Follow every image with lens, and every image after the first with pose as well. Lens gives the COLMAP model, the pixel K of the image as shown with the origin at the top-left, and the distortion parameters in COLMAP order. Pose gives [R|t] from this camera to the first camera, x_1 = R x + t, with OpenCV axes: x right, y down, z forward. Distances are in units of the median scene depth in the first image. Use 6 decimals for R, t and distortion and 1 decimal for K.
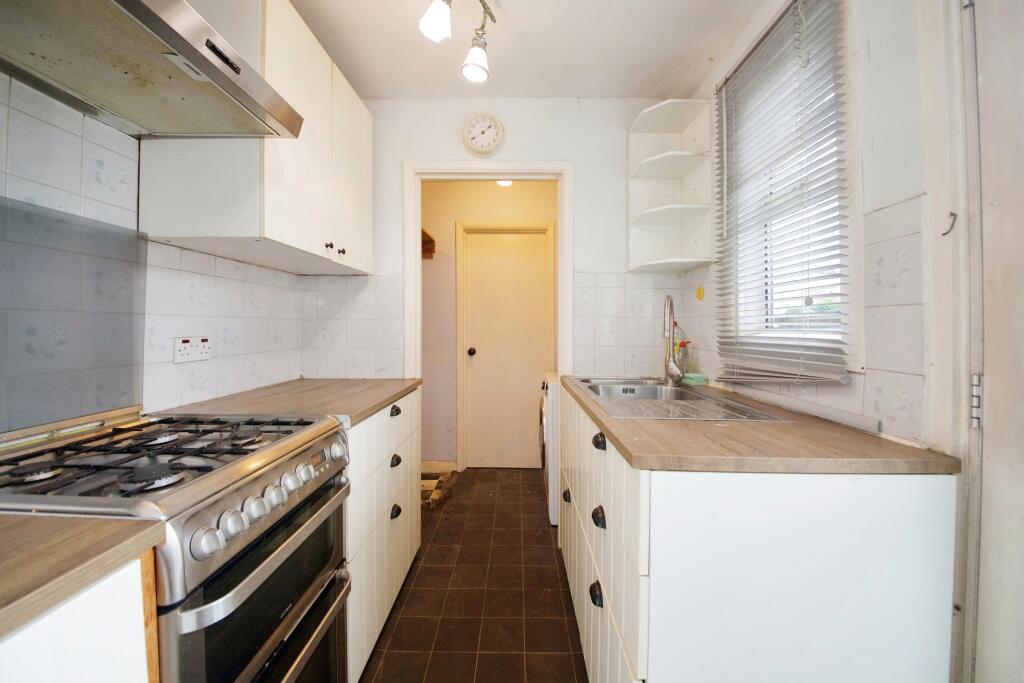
lens RADIAL K [[375.0, 0, 511.1], [0, 375.0, 335.4], [0, 0, 1]] dist [0.036773, -0.028785]
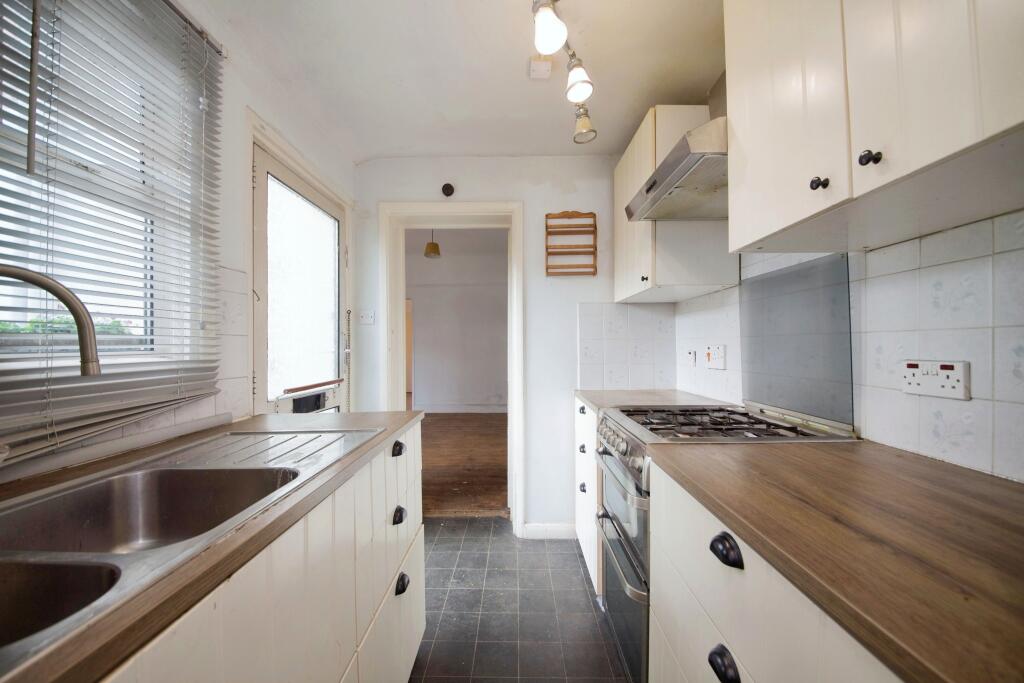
lens RADIAL K [[375.0, 0, 511.1], [0, 375.0, 335.4], [0, 0, 1]] dist [0.036773, -0.028785]
pose [[-0.999985, 0.005153, -0.002087, -0.085261], [0.005169, 0.999953, -0.008151, -0.041062], [0.002044, -0.008161, -0.999965, 1.731255]]
